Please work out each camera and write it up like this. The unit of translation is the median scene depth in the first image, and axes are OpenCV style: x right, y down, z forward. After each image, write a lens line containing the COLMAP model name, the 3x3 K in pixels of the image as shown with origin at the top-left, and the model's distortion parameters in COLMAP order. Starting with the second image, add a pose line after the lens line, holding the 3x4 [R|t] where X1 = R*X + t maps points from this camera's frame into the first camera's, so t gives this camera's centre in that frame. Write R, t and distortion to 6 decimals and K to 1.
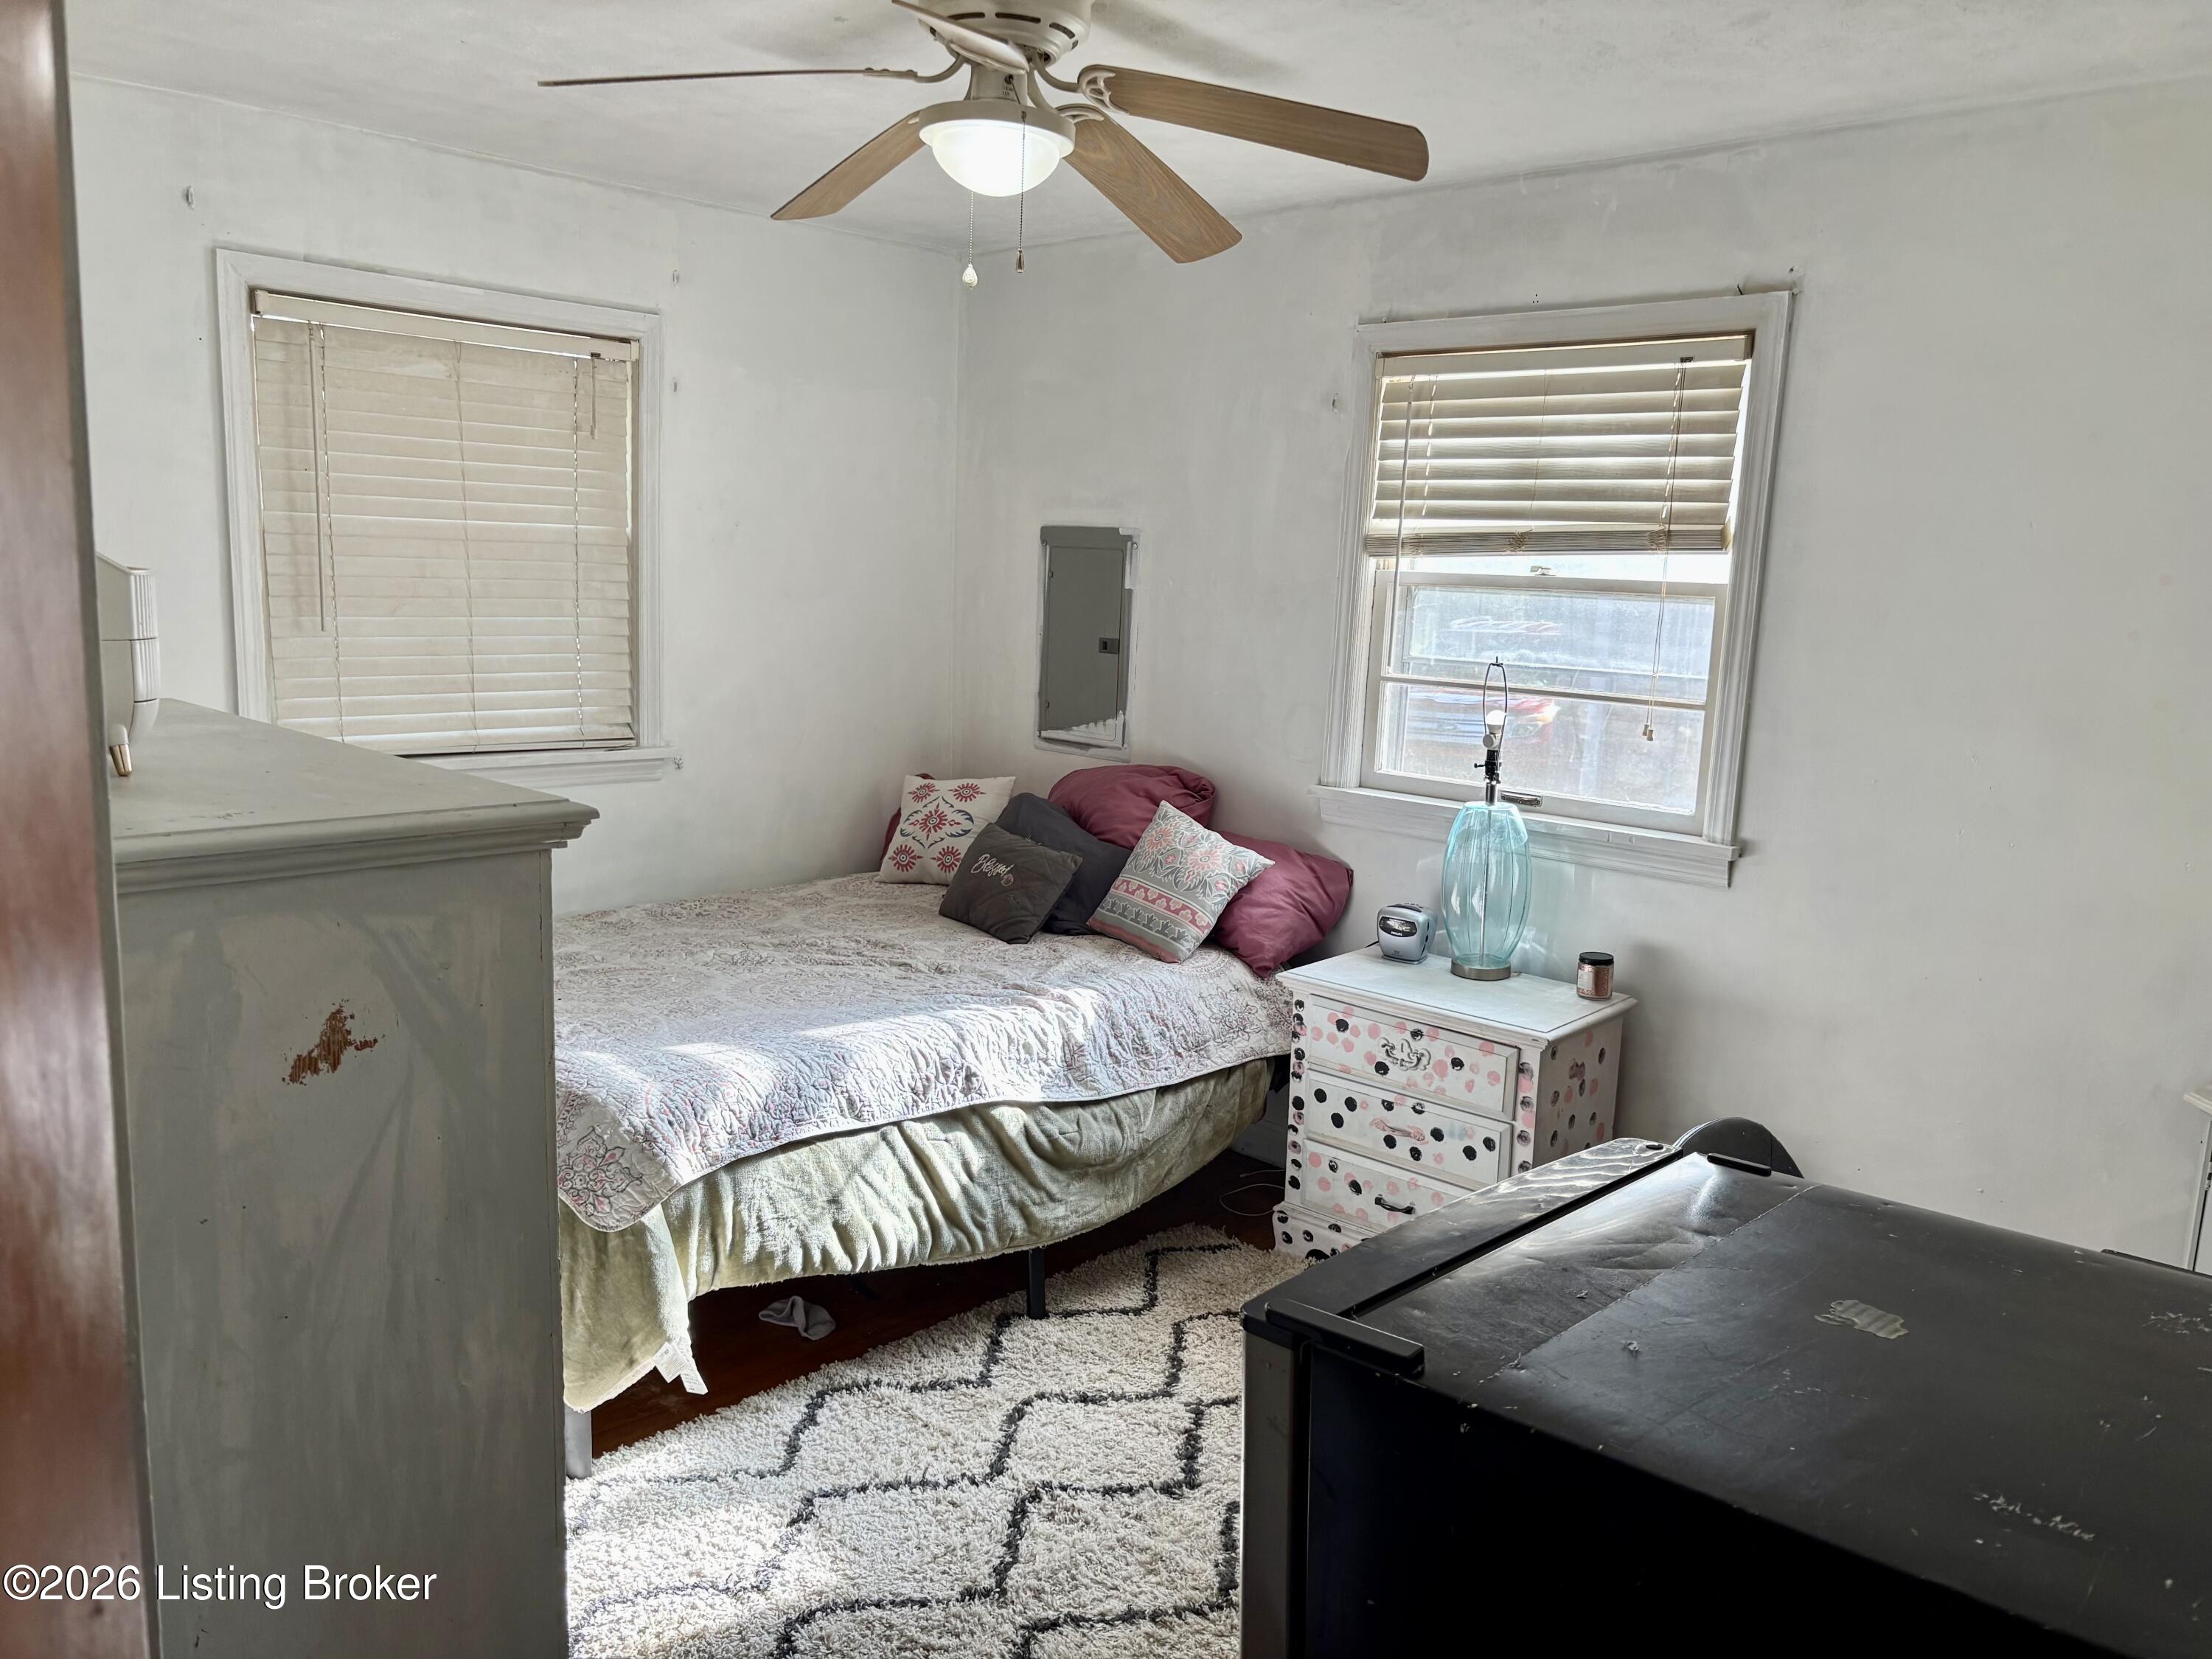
lens RADIAL K [[1686.5, 0, 1098.7], [0, 1686.5, 826.5], [0, 0, 1]] dist [0.014934, -0.004070]
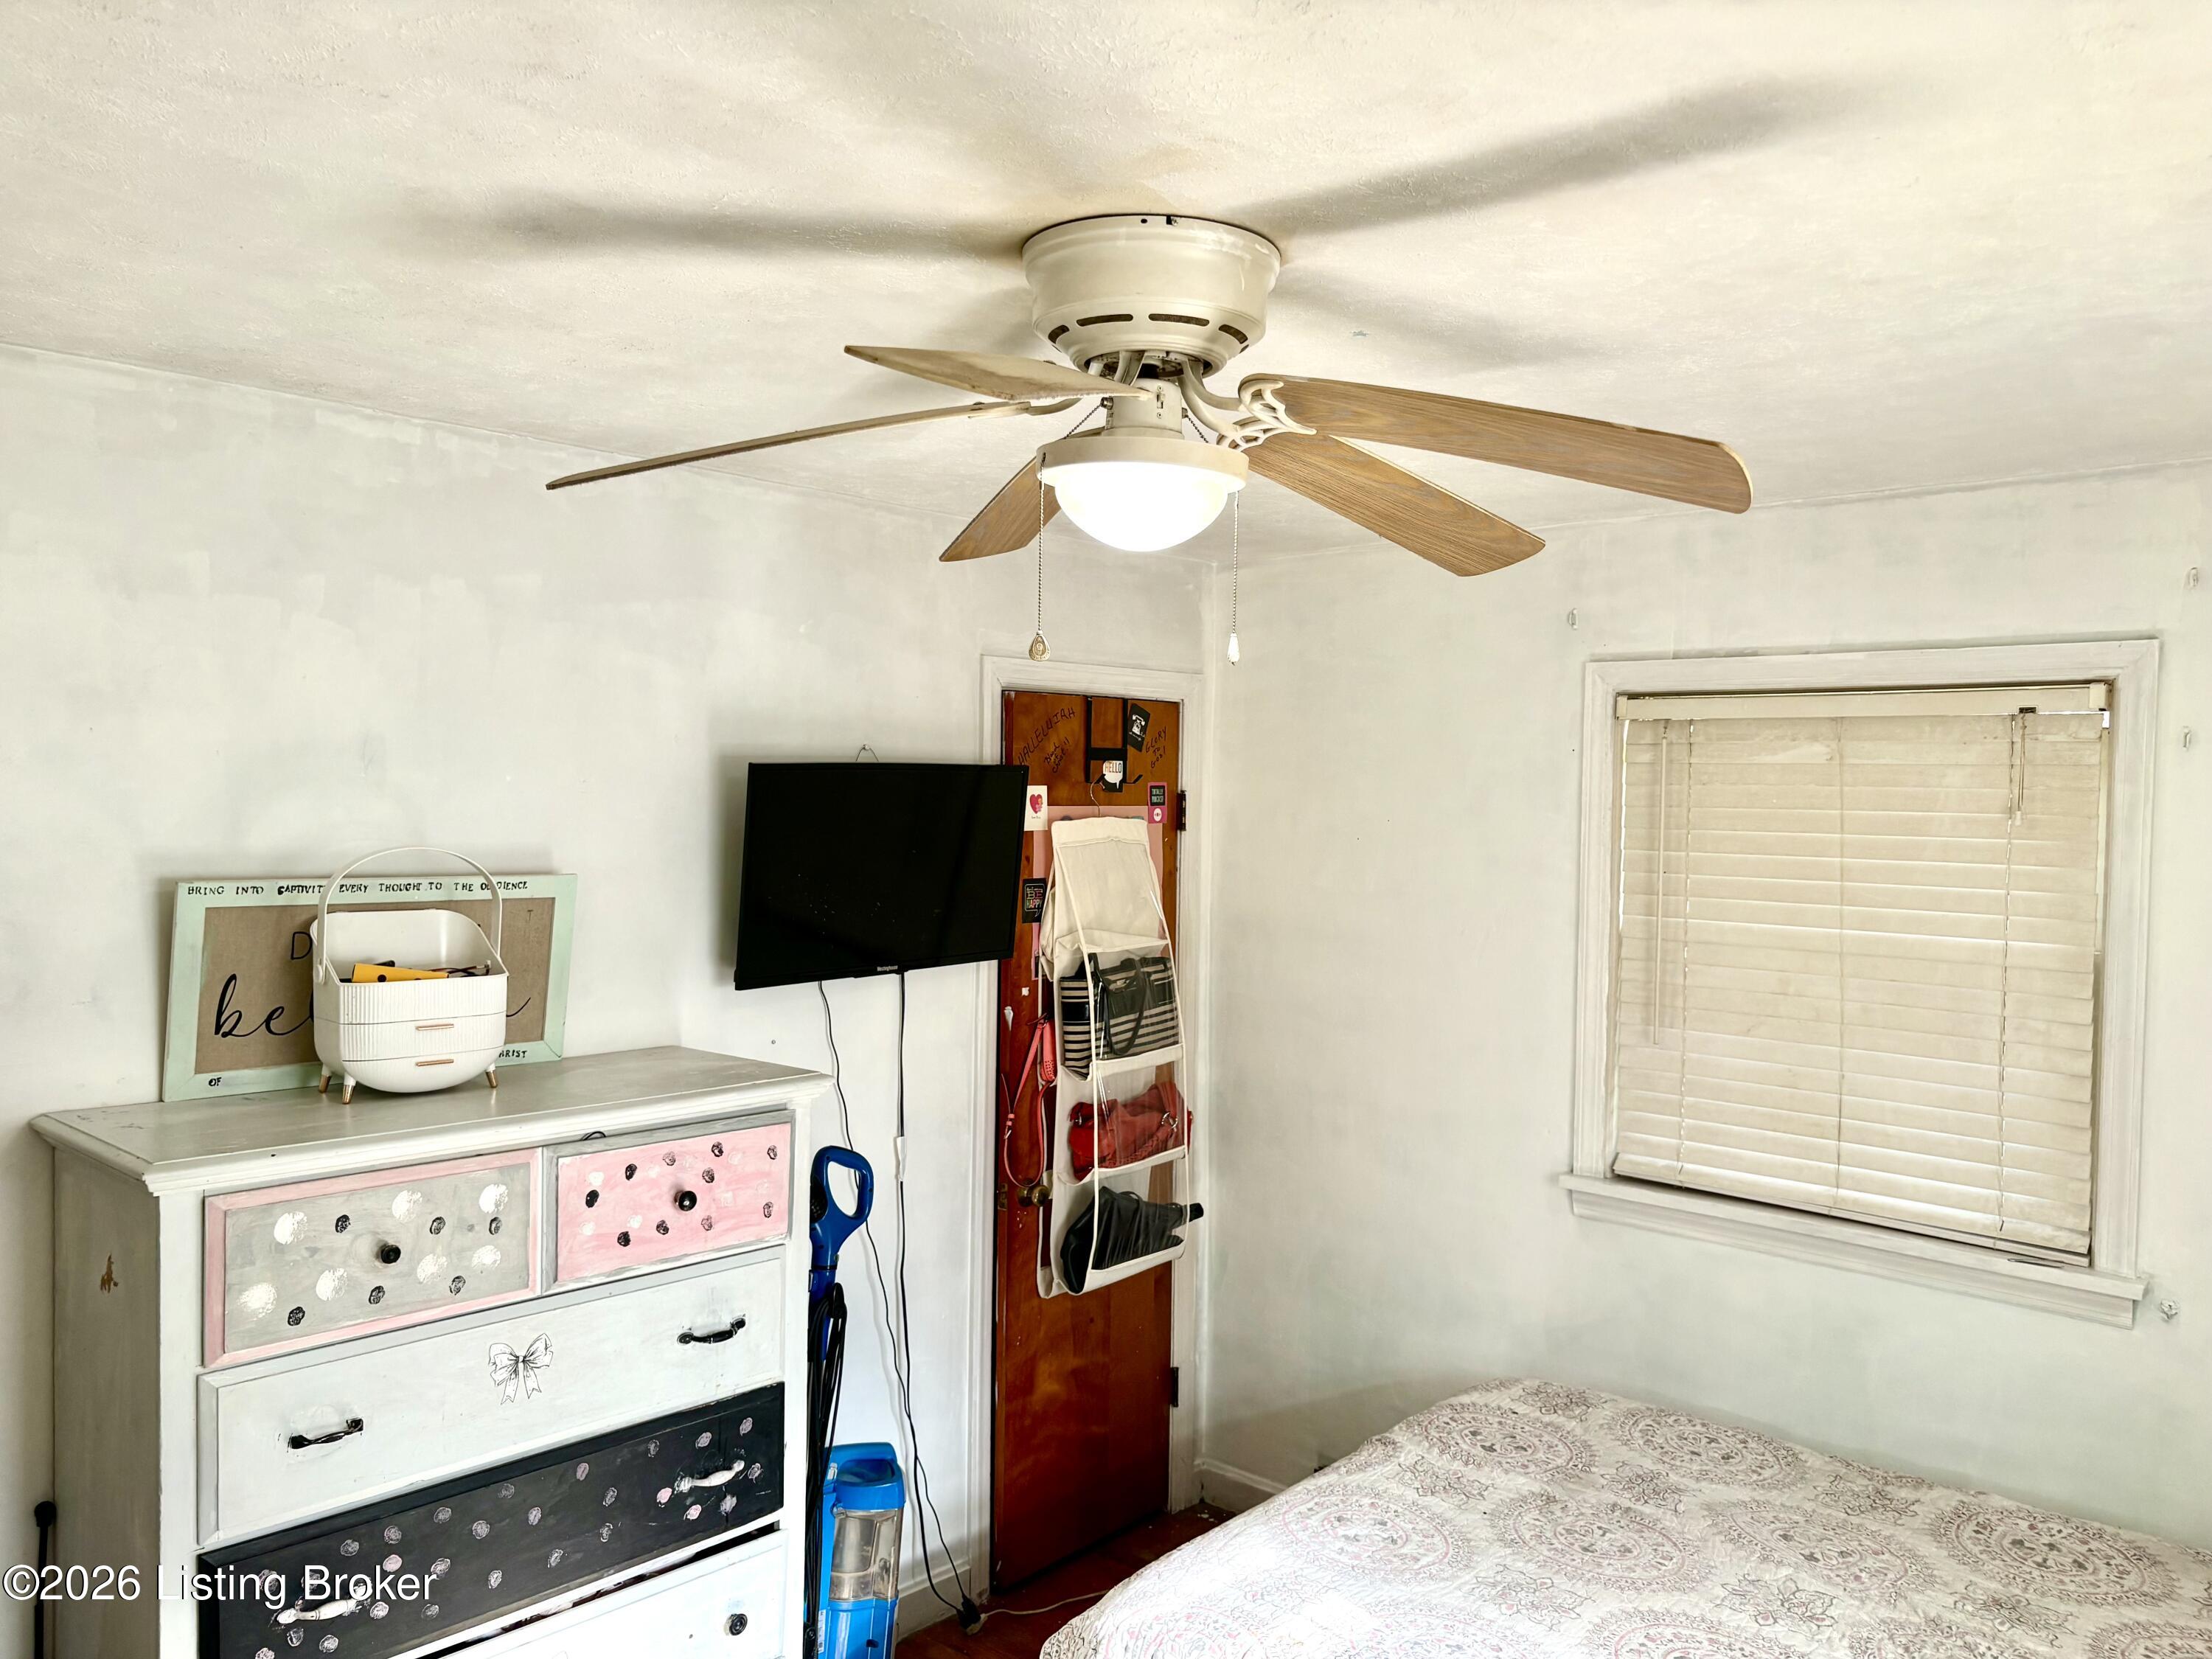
lens RADIAL K [[1686.5, 0, 1098.2], [0, 1686.5, 834.7], [0, 0, 1]] dist [0.014934, -0.004070]
pose [[0.013989, -0.007087, -0.999877, 0.444634], [-0.169627, 0.985464, -0.009358, -0.162034], [0.985409, 0.169737, 0.012583, 0.645902]]
